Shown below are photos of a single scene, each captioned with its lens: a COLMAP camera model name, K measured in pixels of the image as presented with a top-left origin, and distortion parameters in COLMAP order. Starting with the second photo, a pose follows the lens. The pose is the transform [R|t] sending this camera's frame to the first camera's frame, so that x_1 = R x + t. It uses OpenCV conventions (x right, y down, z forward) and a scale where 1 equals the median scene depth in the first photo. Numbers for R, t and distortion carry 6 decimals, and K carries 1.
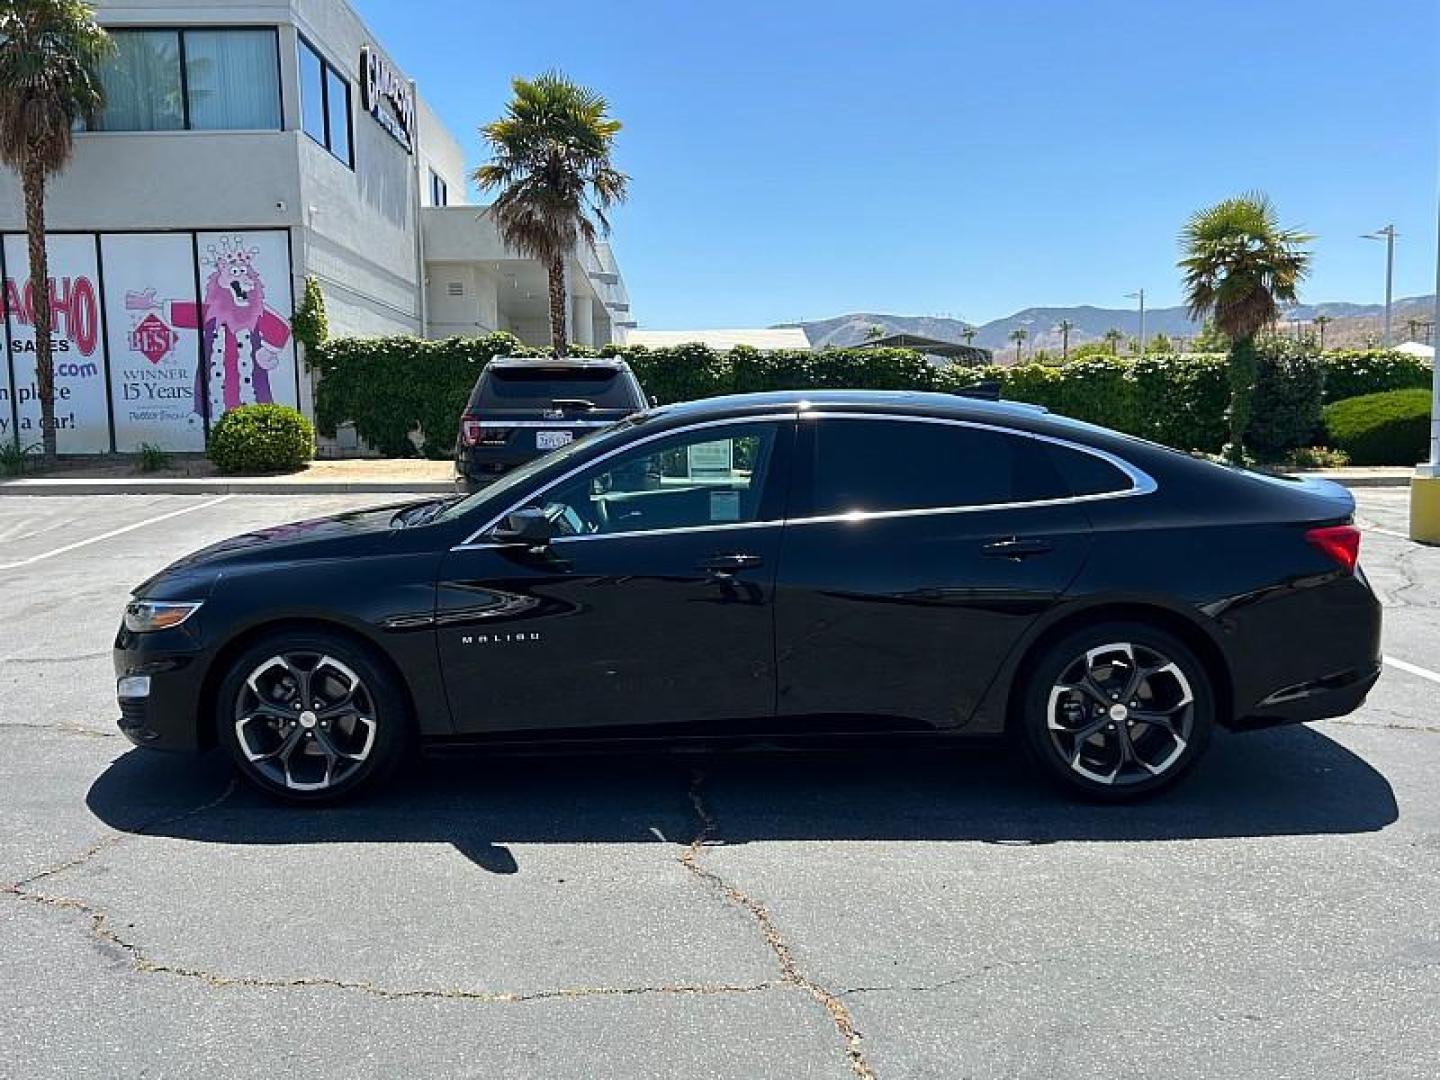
lens RADIAL K [[1281.1, 0, 678.2], [0, 1281.1, 538.3], [0, 0, 1]] dist [-0.007105, -0.008638]
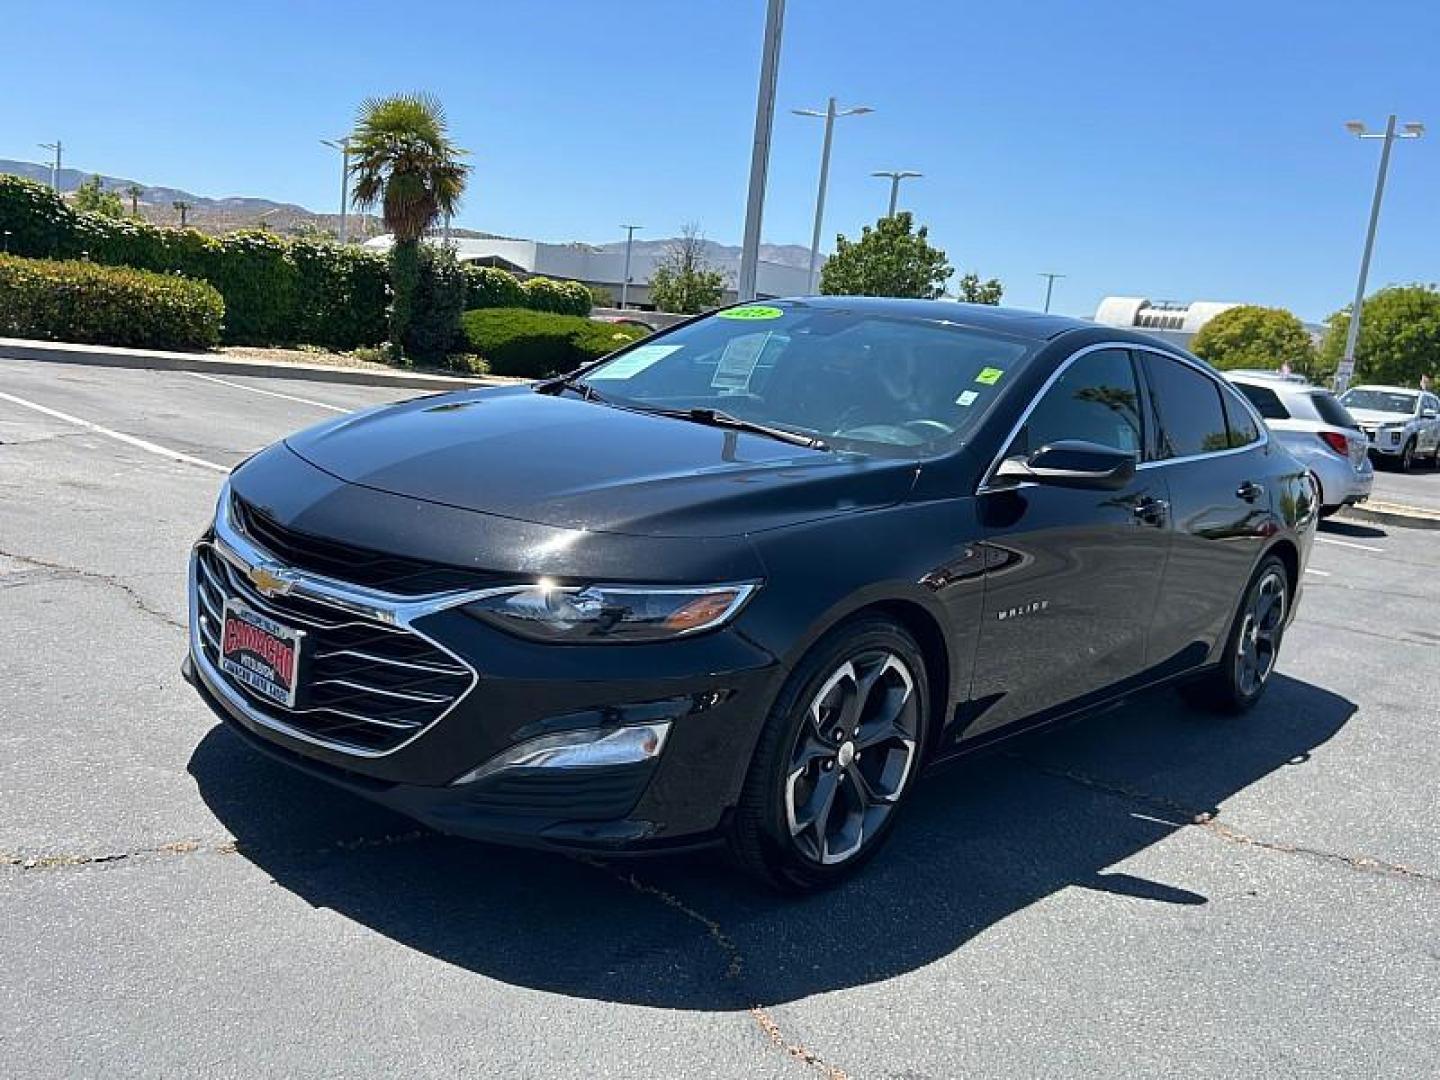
lens RADIAL K [[1252.2, 0, 722.0], [0, 1252.2, 563.2], [0, 0, 1]] dist [0.041385, -0.017216]
pose [[0.617123, -0.044440, 0.785611, -0.200853], [-0.044998, 0.994777, 0.091619, -0.002373], [-0.785579, -0.091891, 0.611900, 0.163971]]
